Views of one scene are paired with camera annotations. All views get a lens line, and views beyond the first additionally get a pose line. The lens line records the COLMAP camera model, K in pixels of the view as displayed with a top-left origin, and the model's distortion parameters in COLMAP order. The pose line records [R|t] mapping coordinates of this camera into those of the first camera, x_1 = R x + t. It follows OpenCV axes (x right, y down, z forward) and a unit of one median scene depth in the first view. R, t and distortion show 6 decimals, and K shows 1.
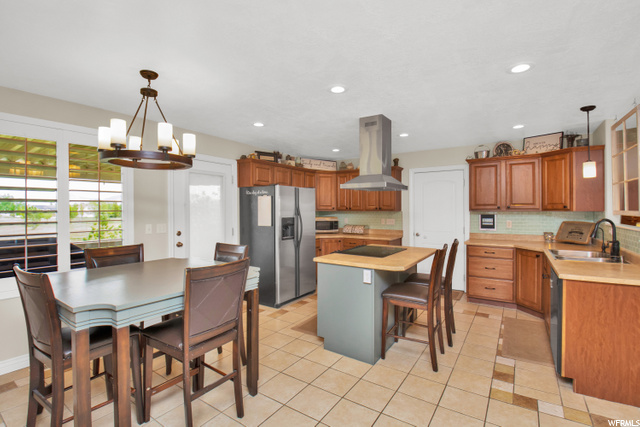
lens RADIAL K [[285.1, 0, 317.8], [0, 285.1, 210.4], [0, 0, 1]] dist [0.002633, -0.015427]
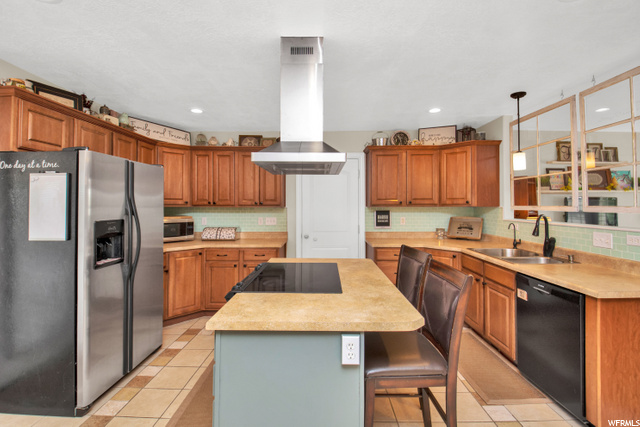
lens RADIAL K [[286.7, 0, 312.9], [0, 286.7, 202.8], [0, 0, 1]] dist [0.002494, -0.016279]
pose [[0.841765, 0.006842, 0.539800, -0.077943], [0.000576, 0.999908, -0.013572, 0.002303], [-0.539843, 0.011735, 0.841684, 0.406482]]
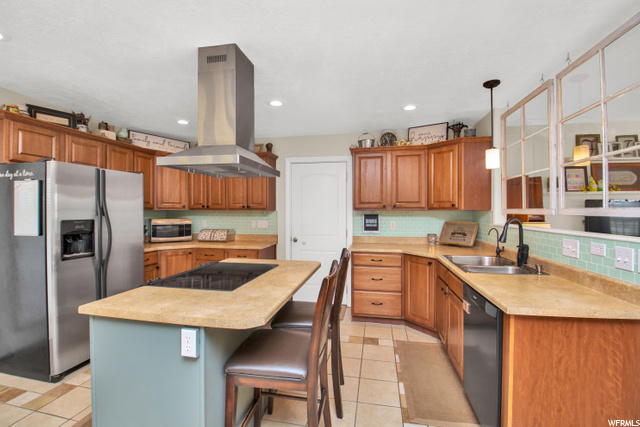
lens RADIAL K [[282.6, 0, 310.9], [0, 282.6, 211.7], [0, 0, 1]] dist [0.000103, -0.015059]
pose [[0.925811, 0.002593, 0.377977, 0.115000], [-0.001898, 0.999996, -0.002210, 0.009113], [-0.377981, 0.001329, 0.925812, 0.309111]]
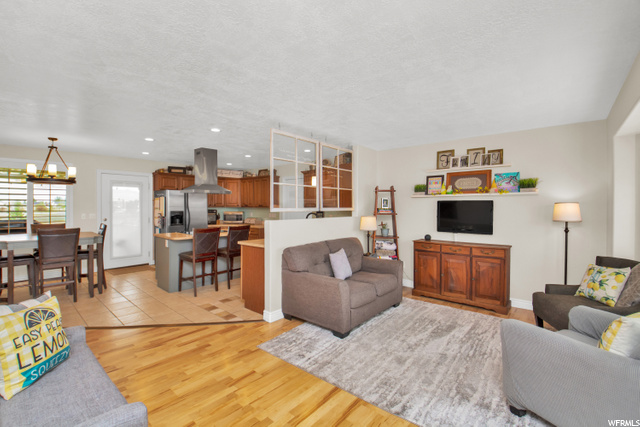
lens RADIAL K [[278.2, 0, 316.6], [0, 278.2, 211.2], [0, 0, 1]] dist [0.000757, -0.023388]
pose [[0.991559, 0.008478, -0.129379, 0.830258], [-0.007294, 0.999927, 0.009615, 0.004746], [0.129451, -0.008590, 0.991549, -0.372173]]
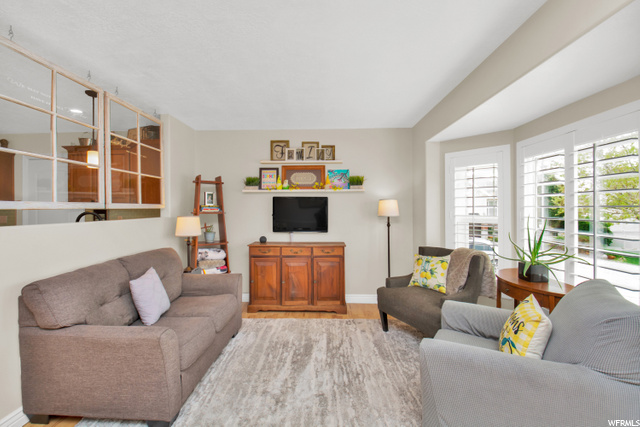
lens RADIAL K [[285.1, 0, 317.8], [0, 285.1, 210.4], [0, 0, 1]] dist [0.002633, -0.015427]
pose [[0.850015, 0.000045, 0.526759, 0.779107], [-0.001658, 0.999995, 0.002590, 0.015139], [-0.526756, -0.003075, 0.850011, -0.140380]]
